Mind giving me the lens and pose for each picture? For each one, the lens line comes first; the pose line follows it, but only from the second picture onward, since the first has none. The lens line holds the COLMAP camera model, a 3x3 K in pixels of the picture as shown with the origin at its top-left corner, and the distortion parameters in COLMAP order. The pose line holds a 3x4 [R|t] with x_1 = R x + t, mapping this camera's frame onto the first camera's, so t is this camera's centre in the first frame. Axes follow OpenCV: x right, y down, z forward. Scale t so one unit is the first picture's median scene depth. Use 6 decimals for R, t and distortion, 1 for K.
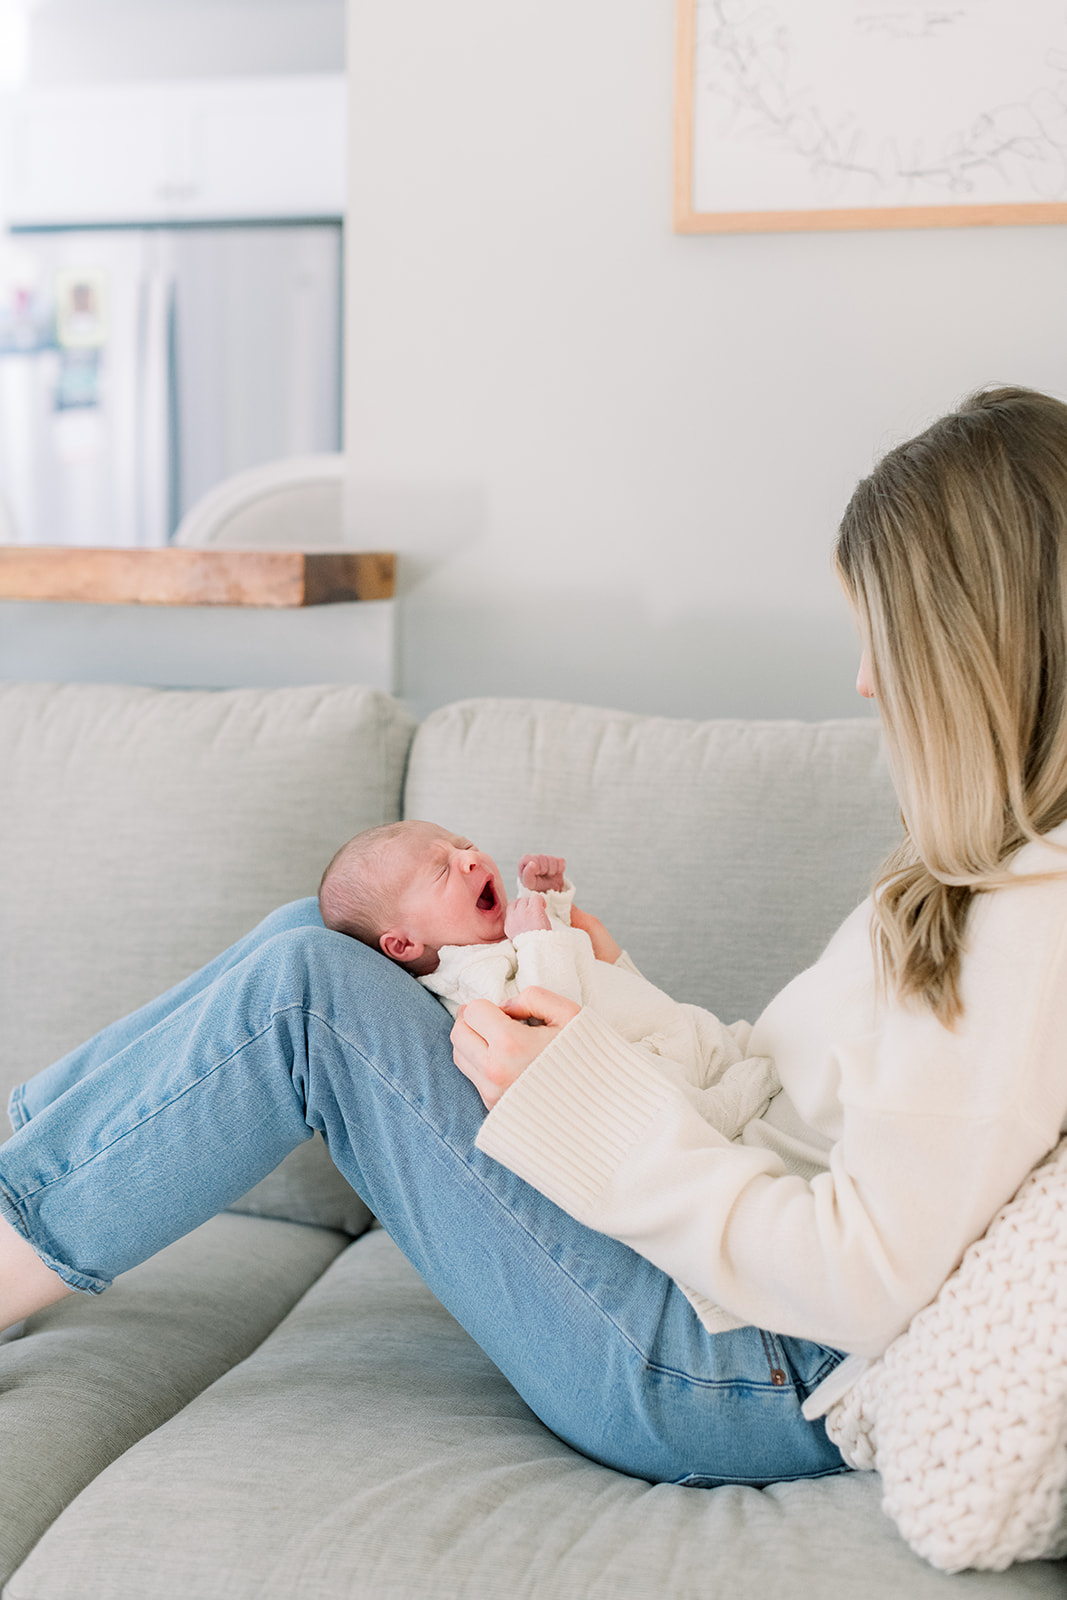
lens RADIAL K [[2259.4, 0, 609.1], [0, 2259.4, 797.1], [0, 0, 1]] dist [-0.010376, 0.125545]
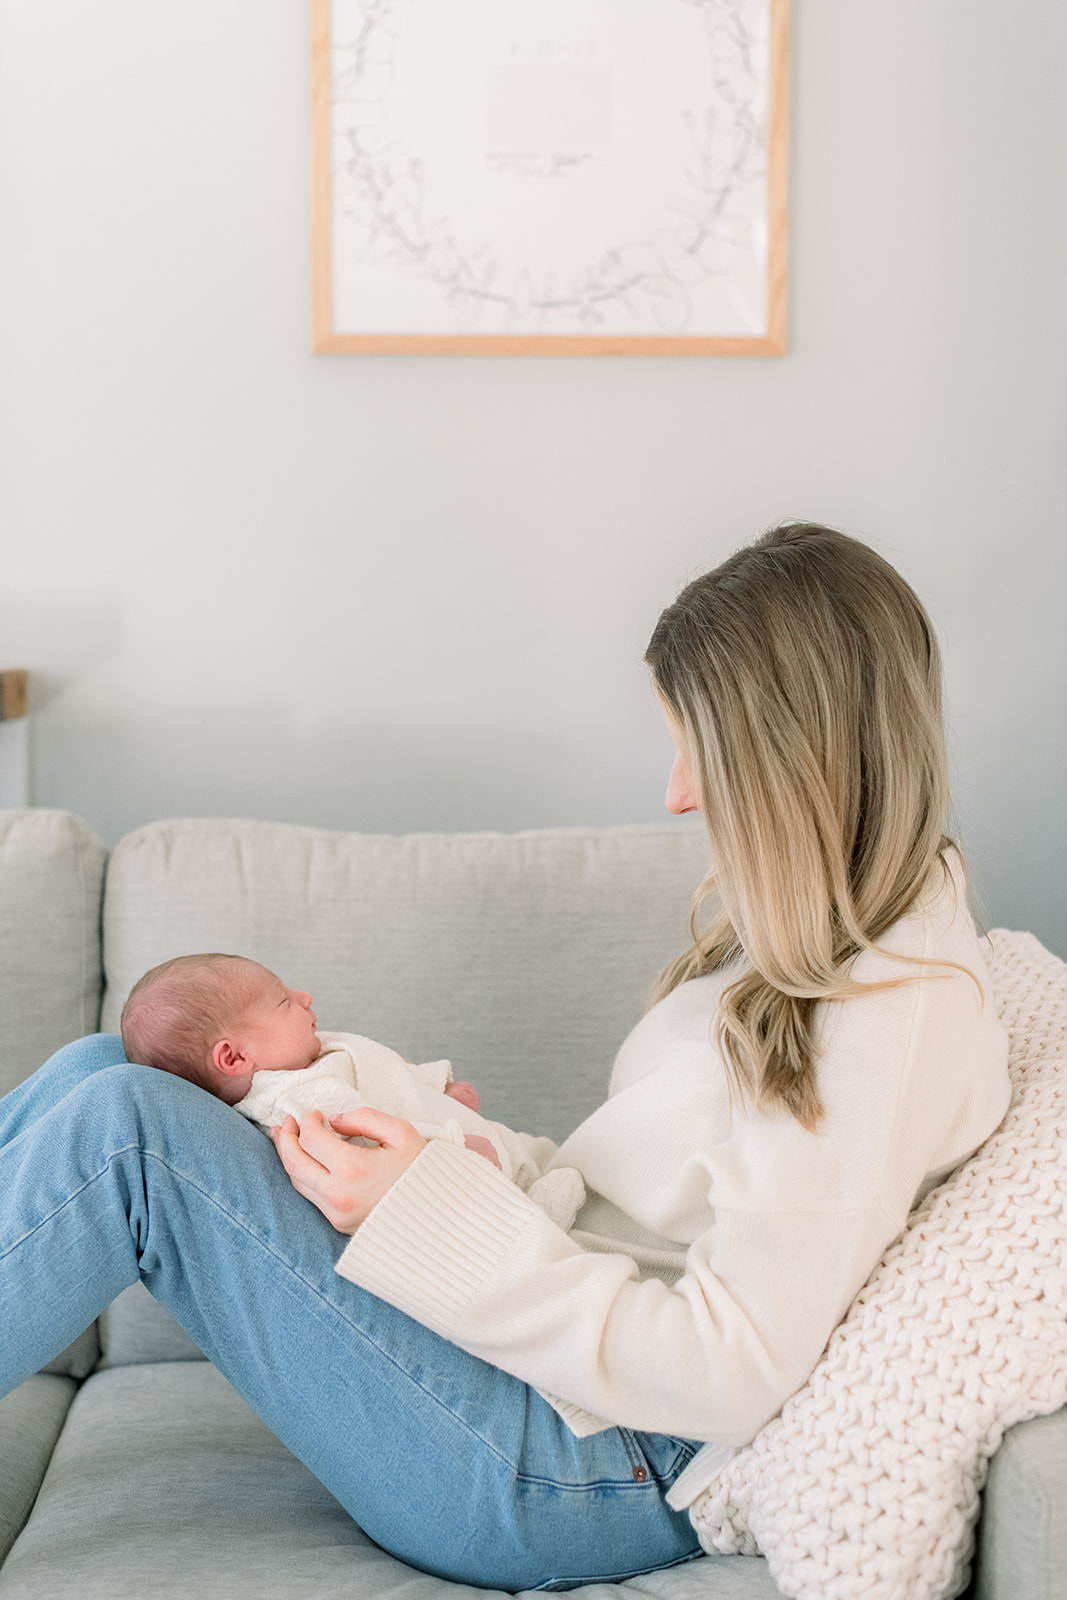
lens RADIAL K [[2259.4, 0, 609.1], [0, 2259.4, 797.1], [0, 0, 1]] dist [-0.010376, 0.125545]
pose [[0.960803, -0.027574, 0.275857, -0.208189], [0.038054, 0.998740, -0.032712, -0.019531], [-0.274608, 0.041927, 0.960642, -0.006078]]
